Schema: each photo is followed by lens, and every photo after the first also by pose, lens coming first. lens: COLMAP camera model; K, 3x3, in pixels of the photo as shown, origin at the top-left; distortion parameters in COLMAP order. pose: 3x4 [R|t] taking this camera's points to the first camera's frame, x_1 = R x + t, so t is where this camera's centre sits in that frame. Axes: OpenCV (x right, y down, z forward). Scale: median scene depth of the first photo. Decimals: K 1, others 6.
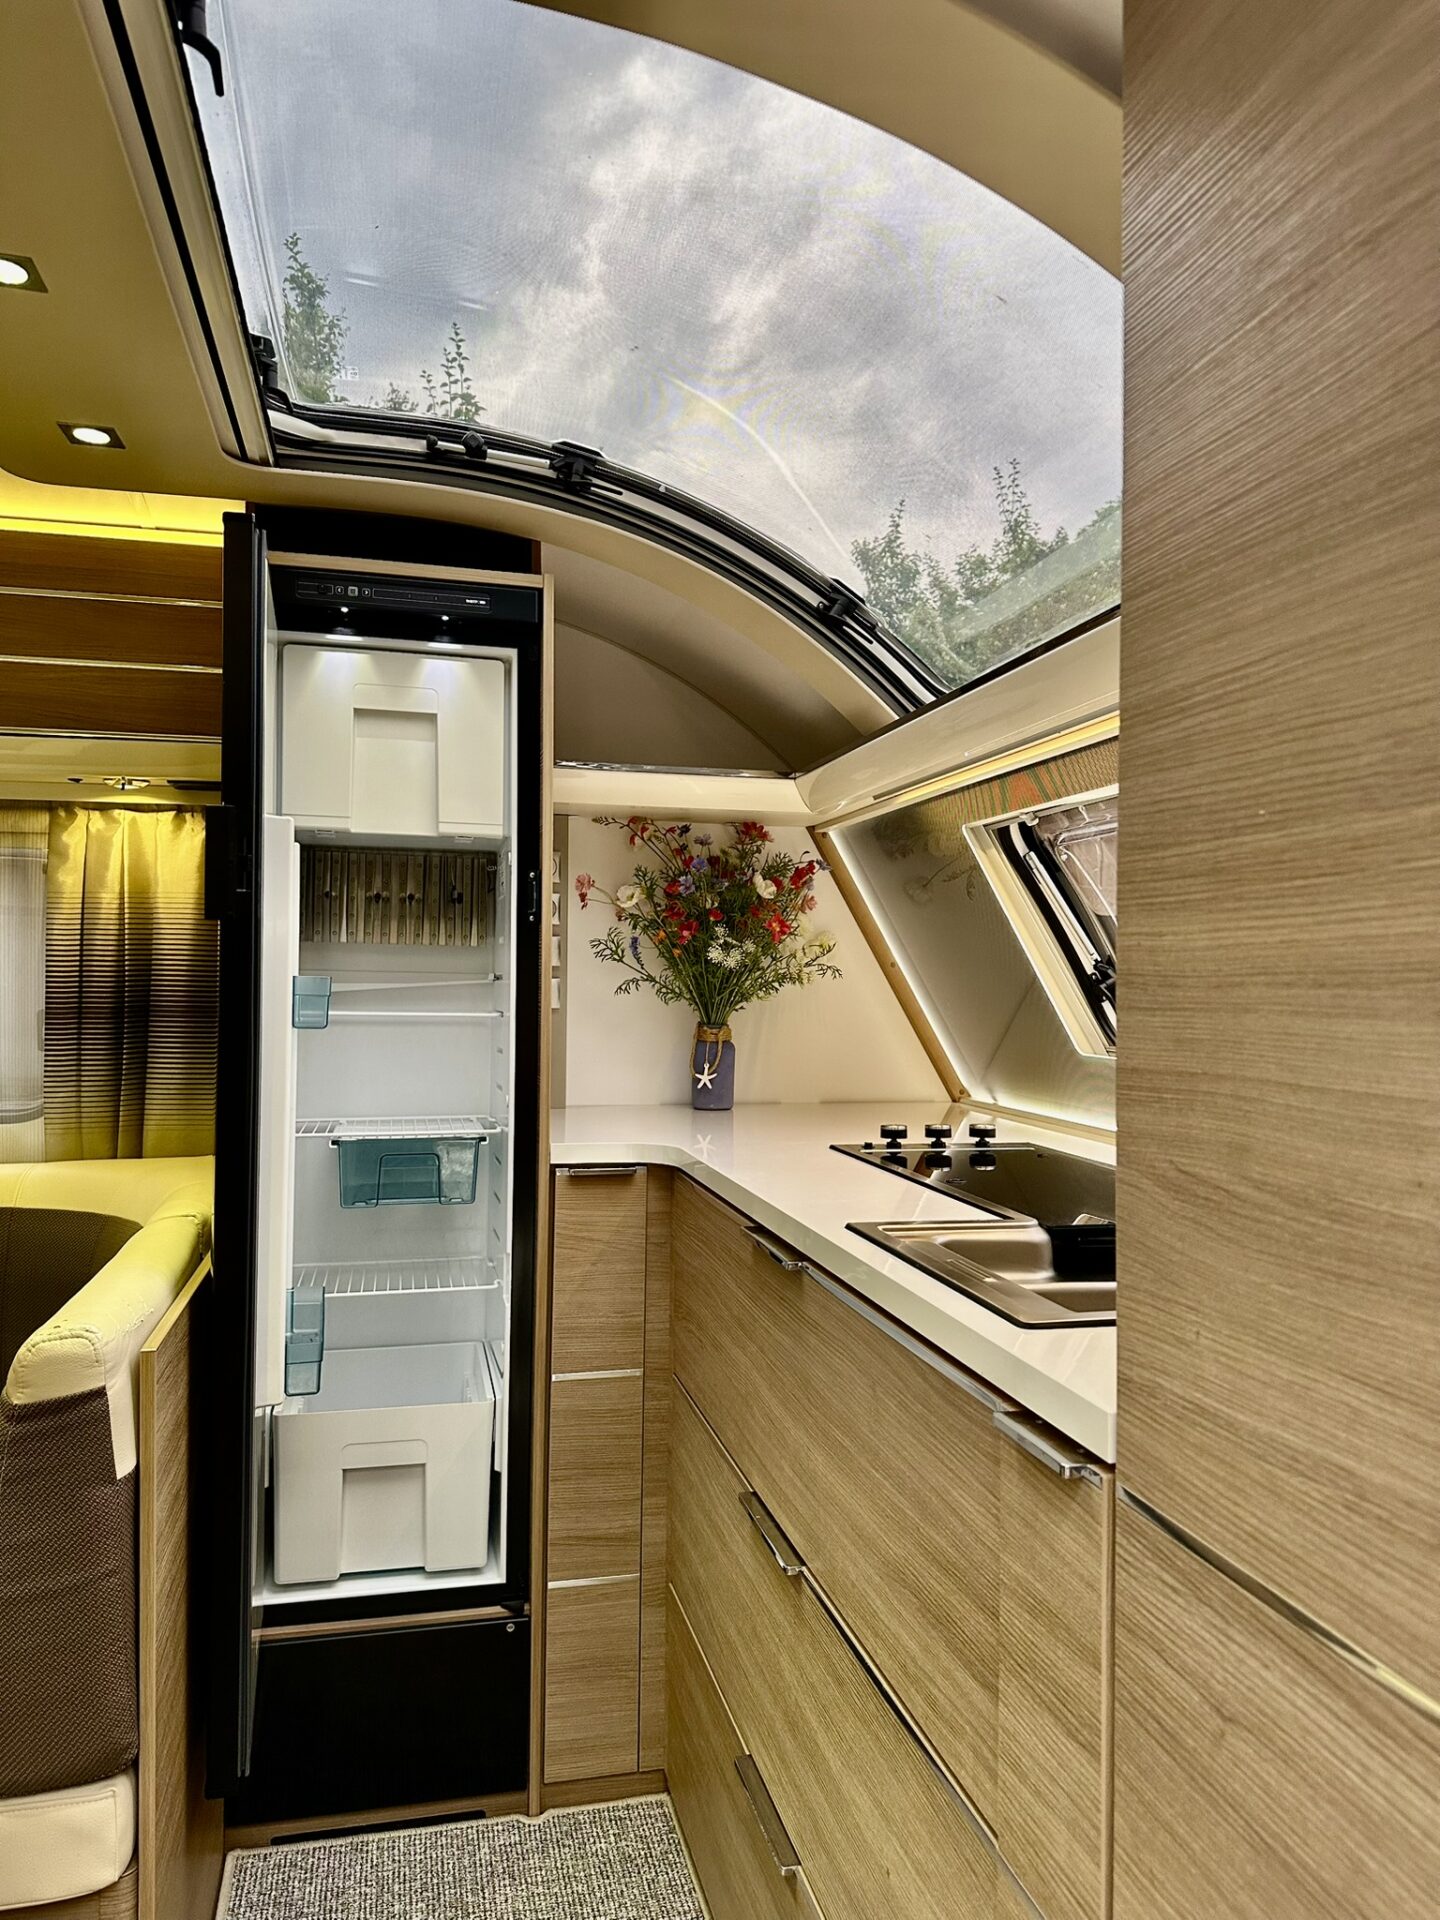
lens RADIAL K [[1325.2, 0, 720.0], [0, 1325.2, 960.0], [0, 0, 1]] dist [0.114148, -0.163795]
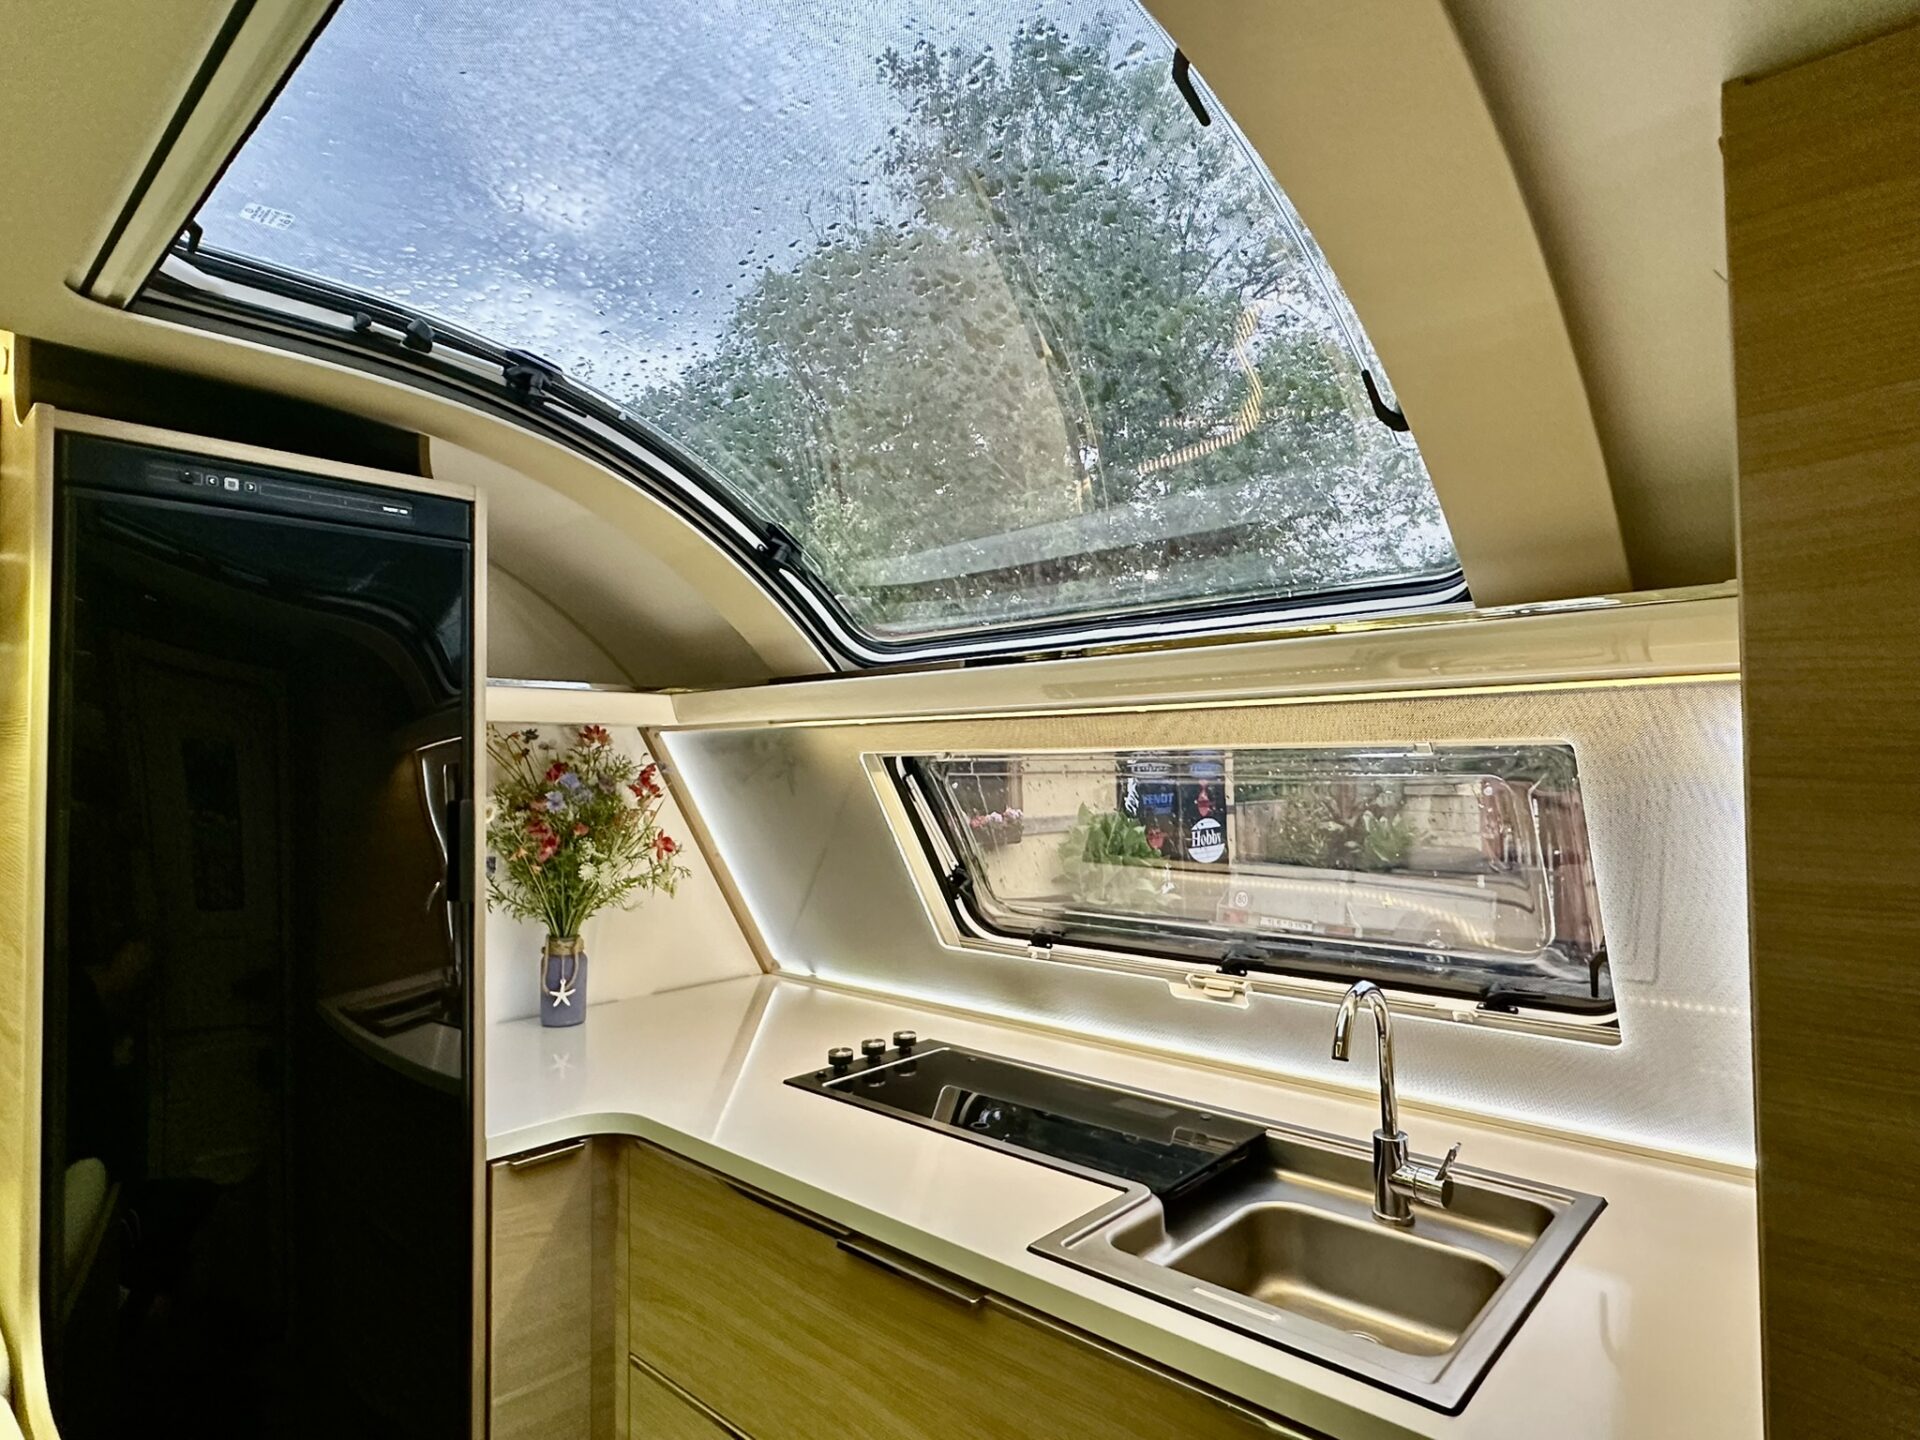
lens RADIAL K [[1056.0, 0, 953.1], [0, 1056.0, 730.4], [0, 0, 1]] dist [-0.002273, 0.034096]
pose [[0.834776, 0.001285, 0.550588, -0.248576], [0.009760, 0.999806, -0.017130, -0.110639], [-0.550503, 0.019673, 0.834601, 0.243596]]
